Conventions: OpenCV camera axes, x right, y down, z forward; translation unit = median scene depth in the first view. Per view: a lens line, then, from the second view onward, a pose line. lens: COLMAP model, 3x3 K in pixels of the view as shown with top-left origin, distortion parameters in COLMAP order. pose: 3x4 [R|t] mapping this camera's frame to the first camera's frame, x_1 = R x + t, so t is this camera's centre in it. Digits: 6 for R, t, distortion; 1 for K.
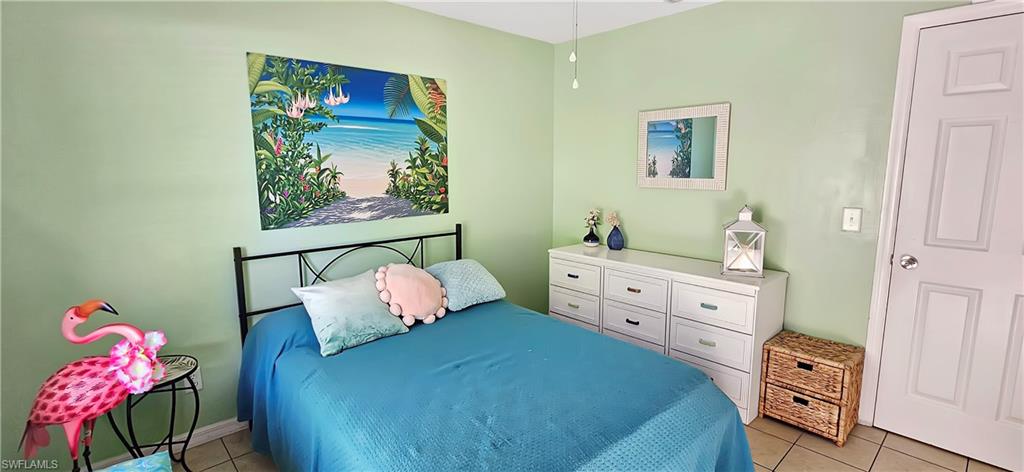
lens RADIAL K [[457.3, 0, 512.0], [0, 457.3, 236.0], [0, 0, 1]] dist [-0.000813, -0.000065]
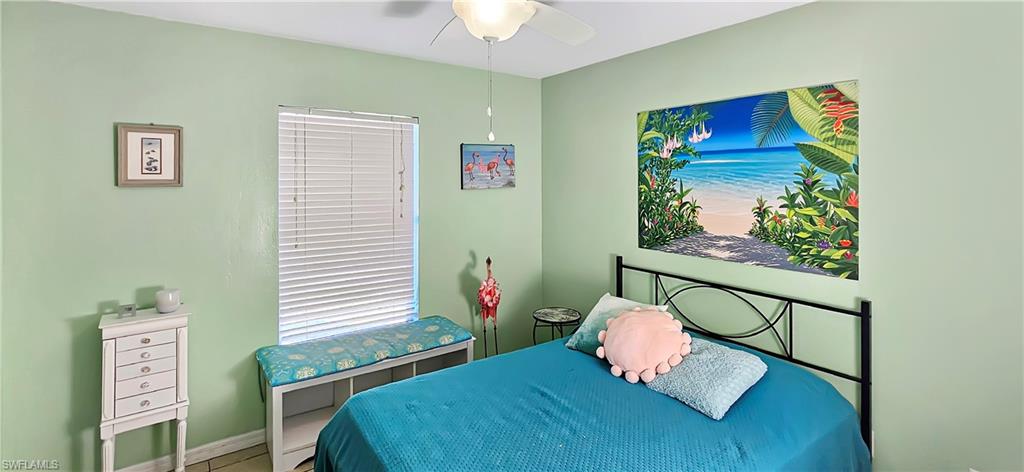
lens RADIAL K [[462.0, 0, 510.4], [0, 462.0, 180.7], [0, 0, 1]] dist [-0.000237, -0.000055]
pose [[-0.133210, 0.012668, -0.991007, 0.669004], [-0.149938, 0.988152, 0.032786, -0.161614], [0.979680, 0.152957, -0.129732, 0.694613]]
